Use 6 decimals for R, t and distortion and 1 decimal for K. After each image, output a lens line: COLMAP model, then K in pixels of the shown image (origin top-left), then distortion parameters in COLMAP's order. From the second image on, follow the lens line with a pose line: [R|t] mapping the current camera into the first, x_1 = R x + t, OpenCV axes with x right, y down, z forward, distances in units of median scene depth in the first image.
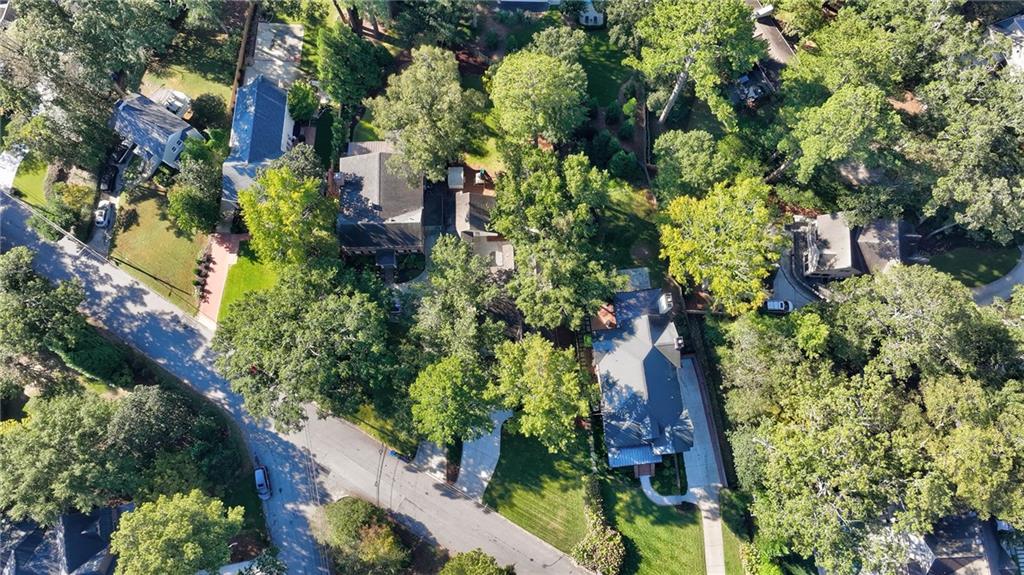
lens RADIAL K [[728.5, 0, 510.2], [0, 728.5, 286.1], [0, 0, 1]] dist [-0.007537, 0.023021]
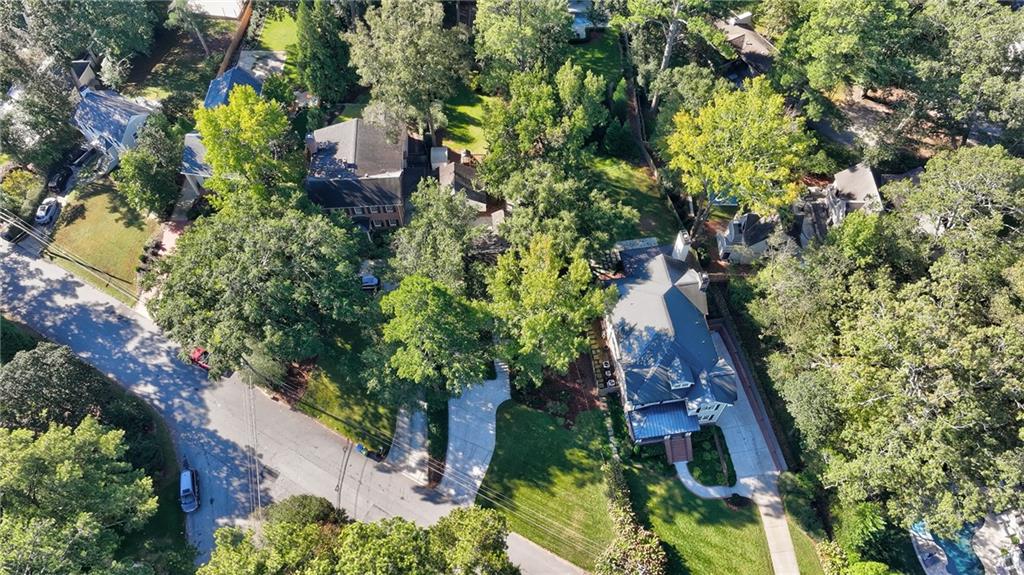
lens RADIAL K [[728.5, 0, 513.9], [0, 728.5, 287.5], [0, 0, 1]] dist [-0.007537, 0.023021]
pose [[0.999224, -0.032912, 0.021655, -0.006146], [0.038339, 0.938856, -0.342168, 0.343452], [-0.009070, 0.342733, 0.939389, 0.196693]]
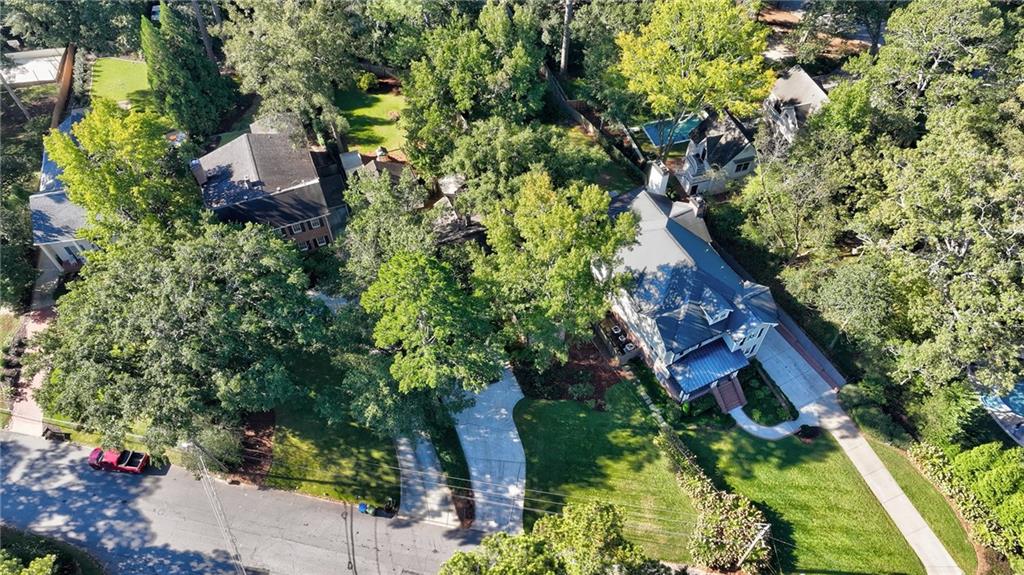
lens RADIAL K [[728.5, 0, 515.7], [0, 728.5, 289.1], [0, 0, 1]] dist [-0.007537, 0.023021]
pose [[0.936737, -0.277604, 0.213214, -0.121248], [0.342012, 0.855538, -0.388692, 0.356833], [-0.074510, 0.437024, 0.896358, 0.352071]]
